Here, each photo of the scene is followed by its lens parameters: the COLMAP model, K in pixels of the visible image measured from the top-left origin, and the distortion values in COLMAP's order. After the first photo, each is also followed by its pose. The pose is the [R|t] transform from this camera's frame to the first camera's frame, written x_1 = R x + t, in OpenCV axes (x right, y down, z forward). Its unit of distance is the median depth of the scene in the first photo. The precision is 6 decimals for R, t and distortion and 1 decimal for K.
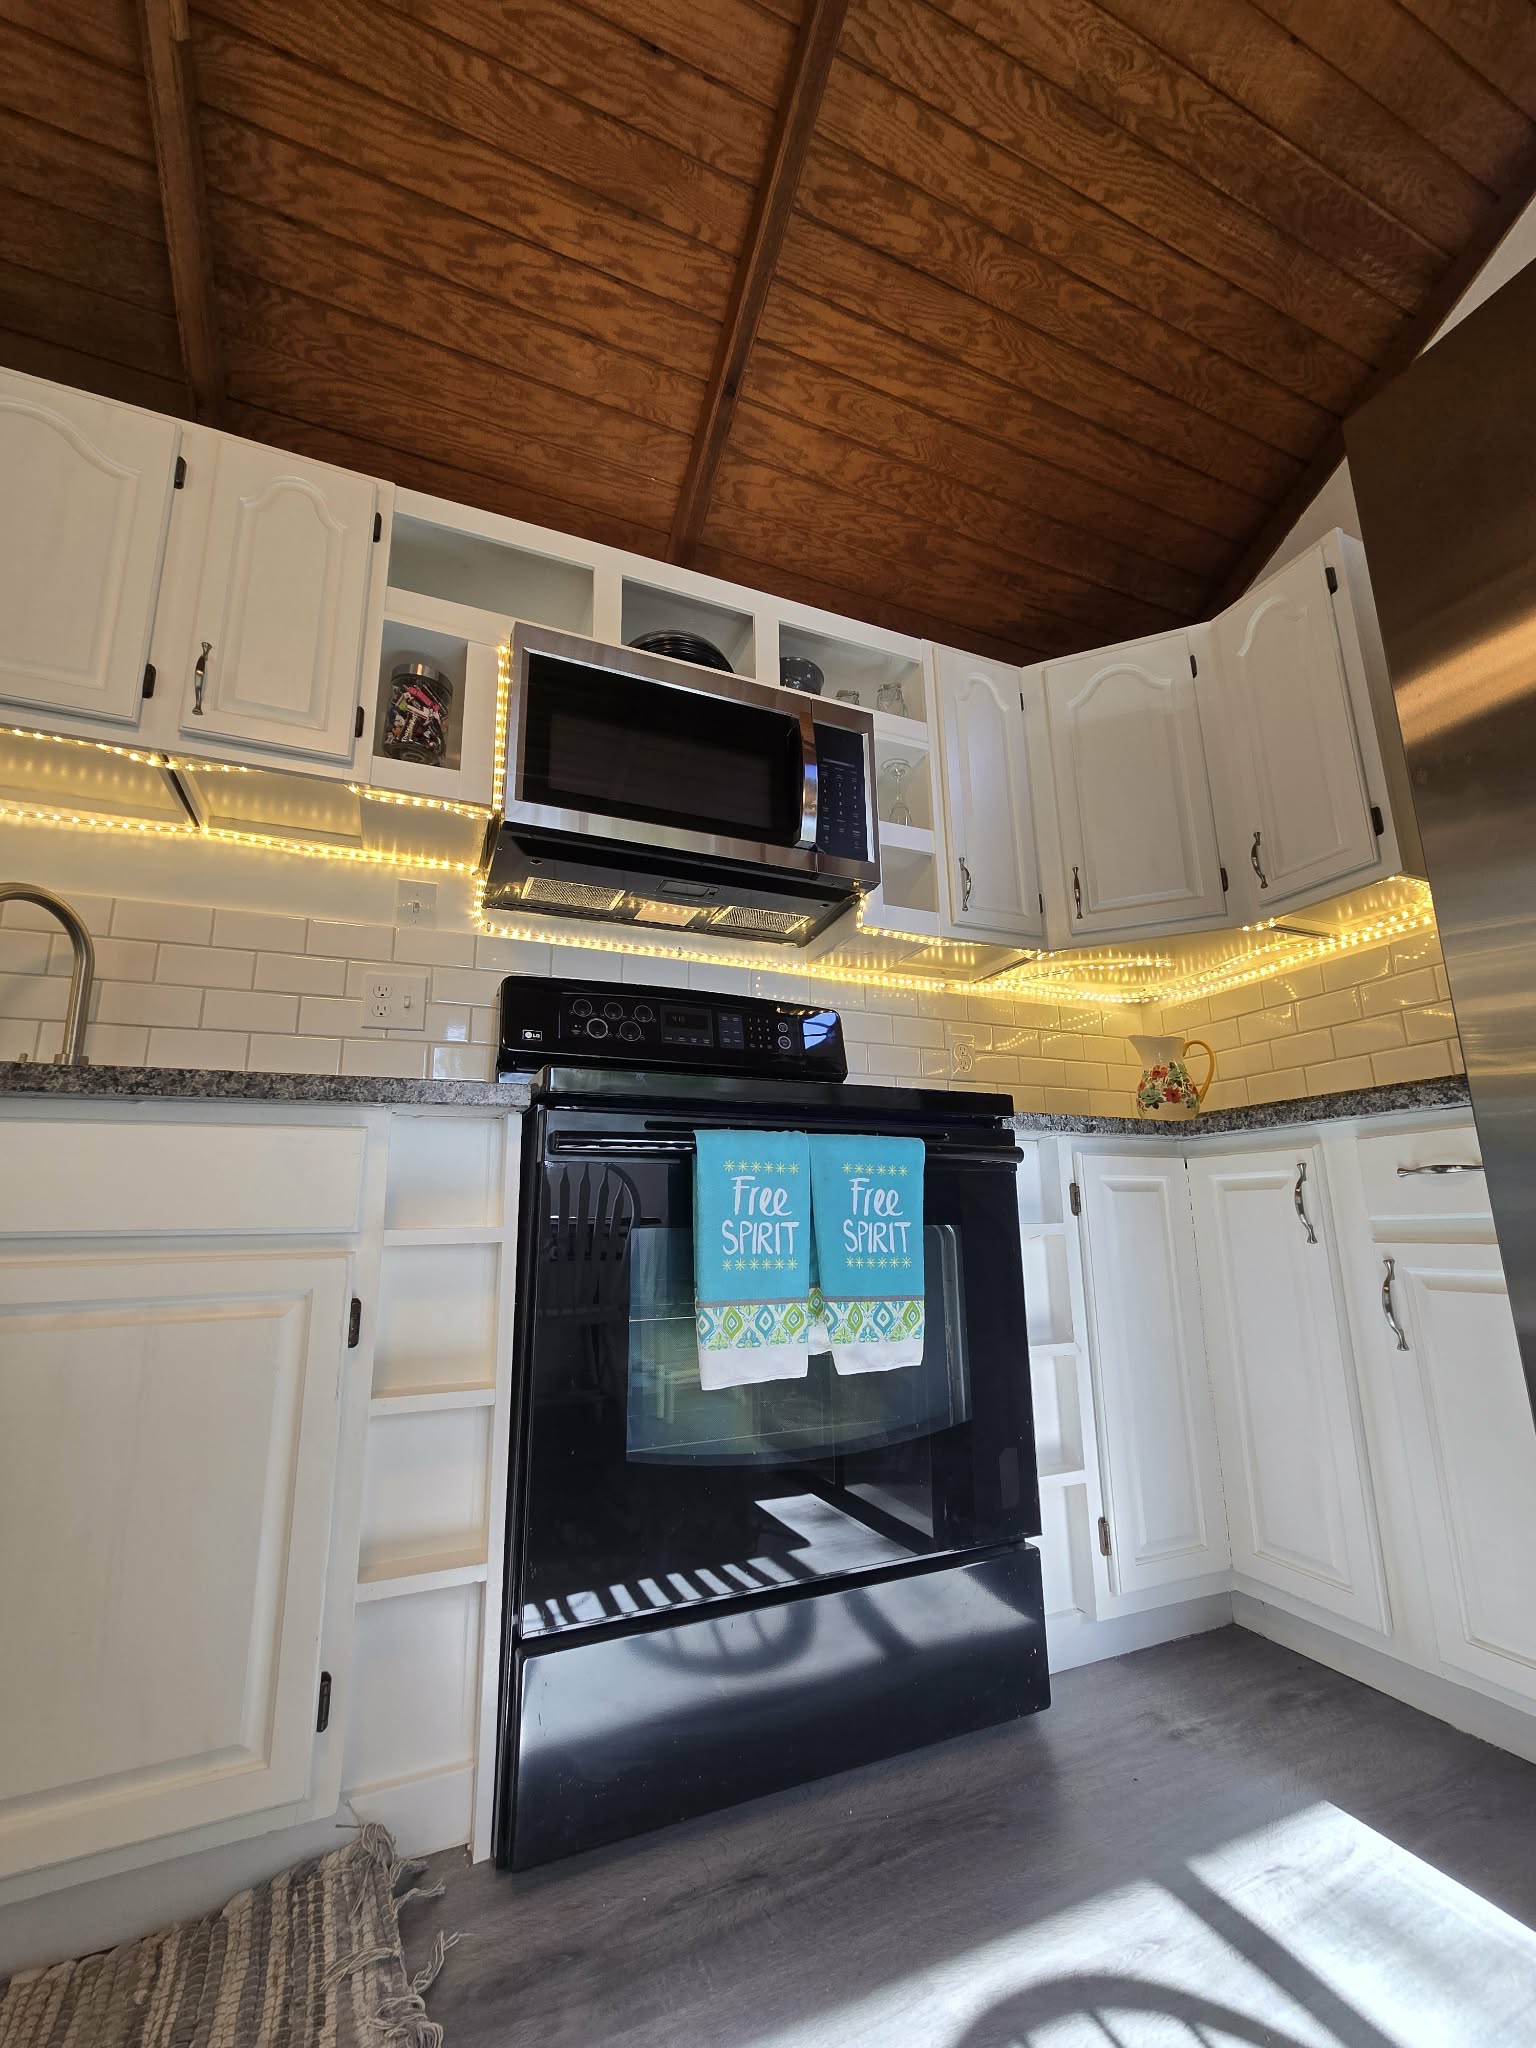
lens RADIAL K [[840.3, 0, 767.7], [0, 840.3, 1040.2], [0, 0, 1]] dist [-0.013219, 0.007852]
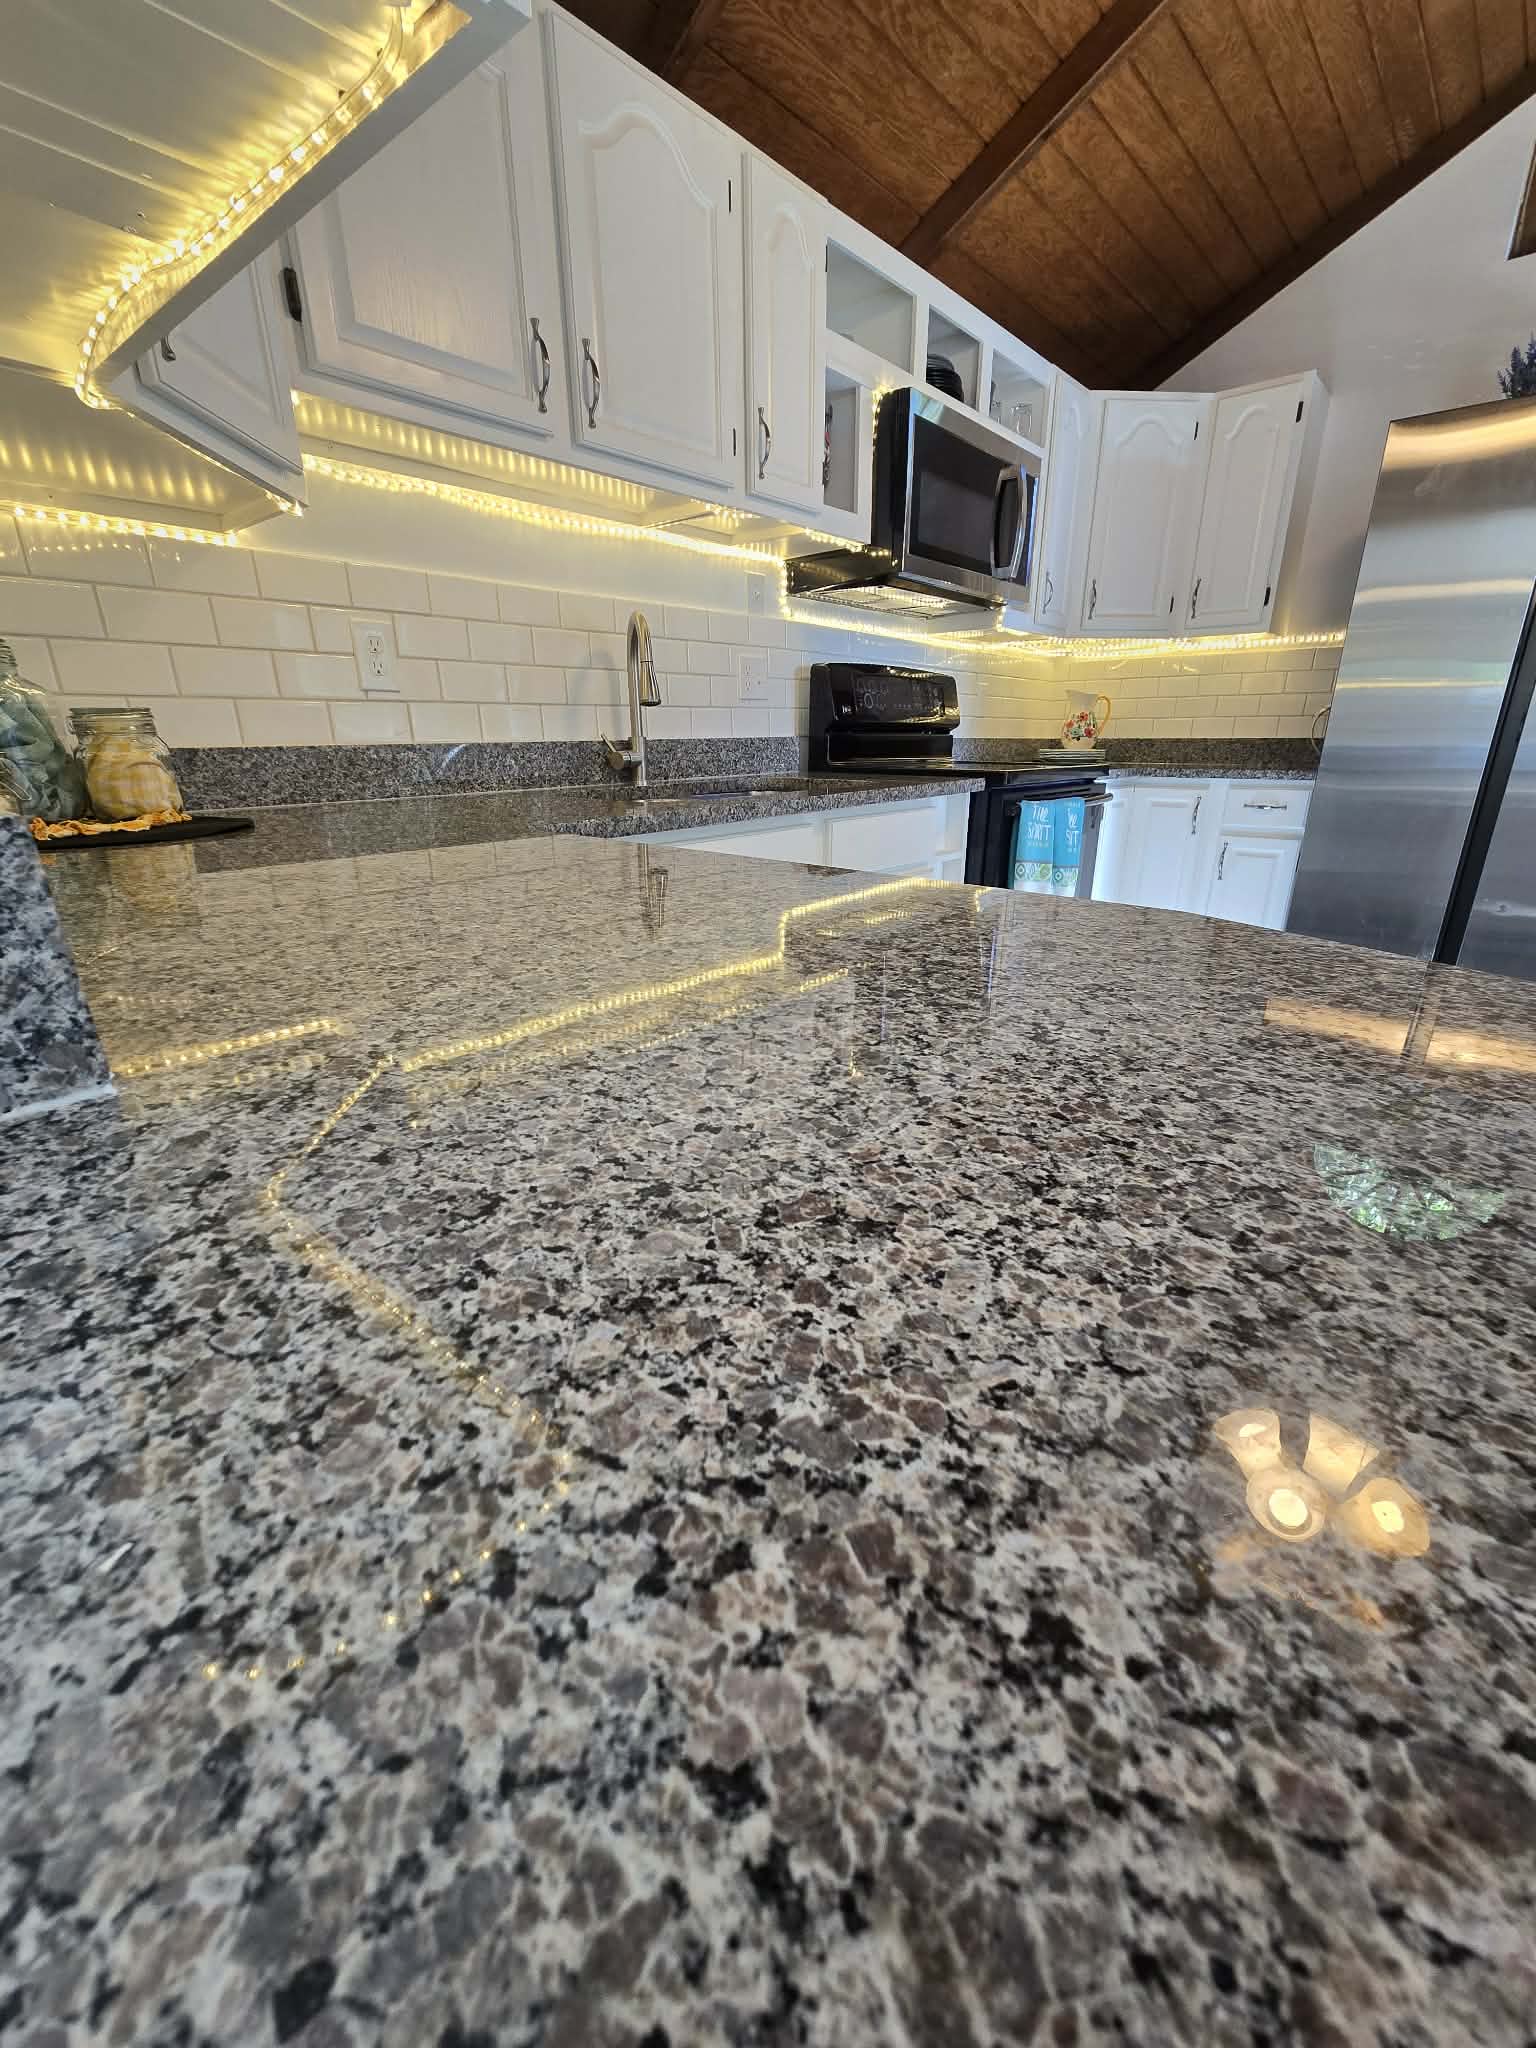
lens RADIAL K [[853.2, 0, 770.6], [0, 853.2, 1042.8], [0, 0, 1]] dist [-0.001077, -0.000228]
pose [[0.895351, -0.140738, 0.422538, -1.054290], [-0.105092, 0.855198, 0.507535, -0.239390], [-0.432784, -0.498828, 0.750912, -0.369103]]
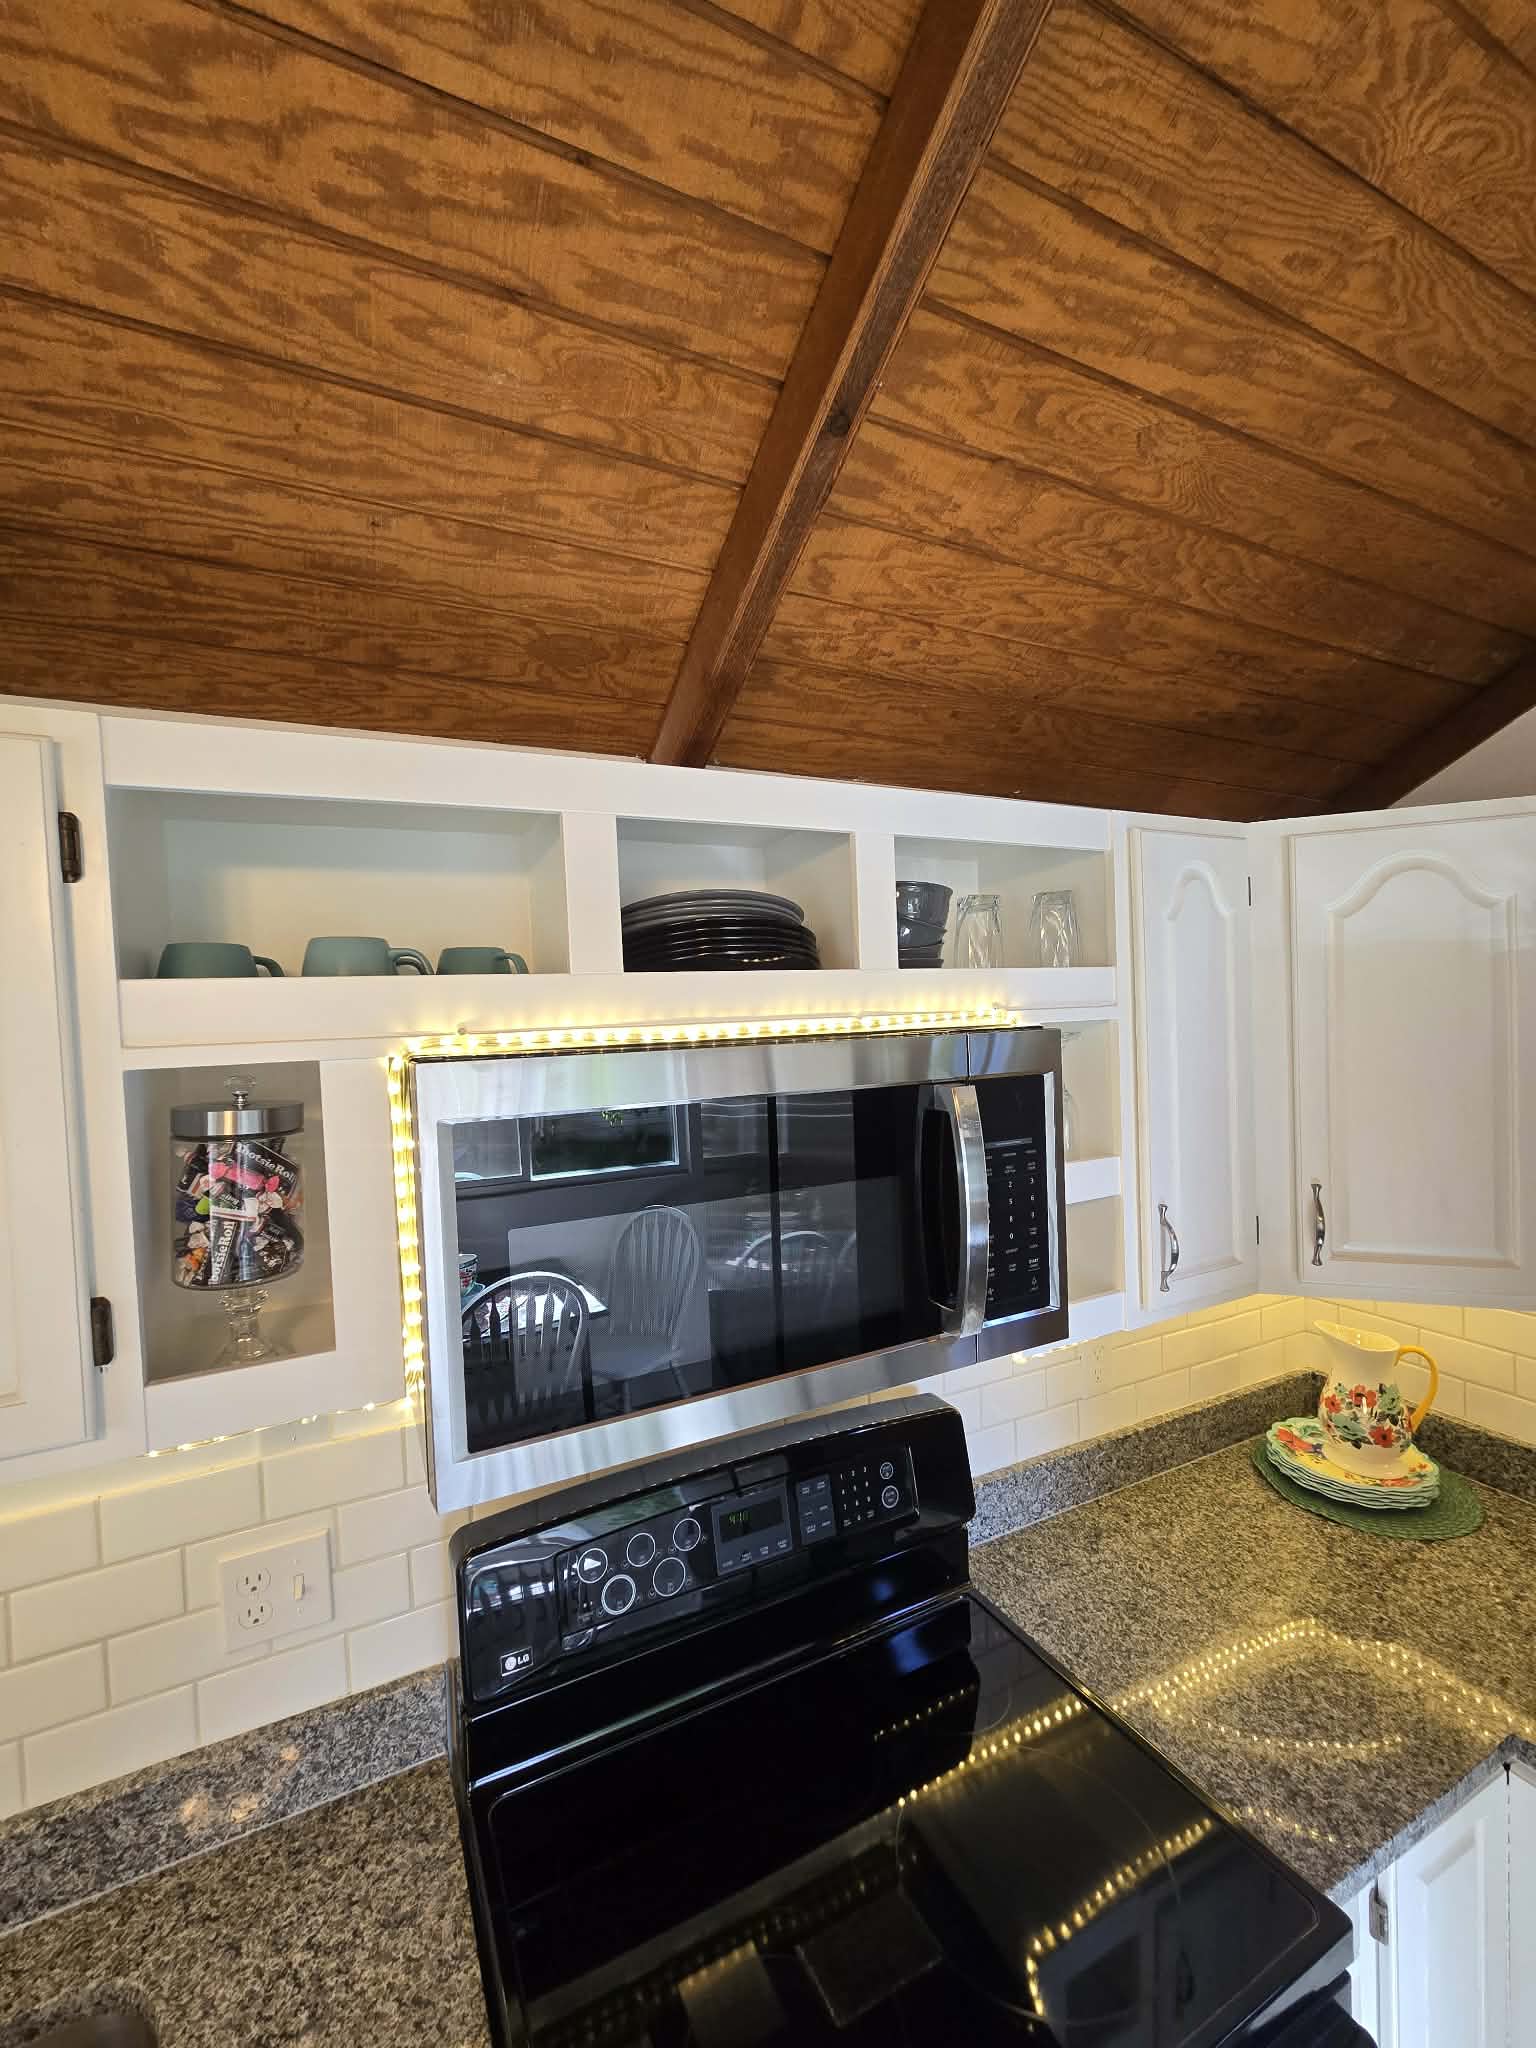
lens RADIAL K [[834.5, 0, 767.0], [0, 834.5, 1031.9], [0, 0, 1]] dist [-0.000596, -0.000914]
pose [[0.998290, -0.021458, 0.054378, -0.112052], [0.008214, 0.972457, 0.232939, -0.543262], [-0.057879, -0.232094, 0.970970, 0.469533]]
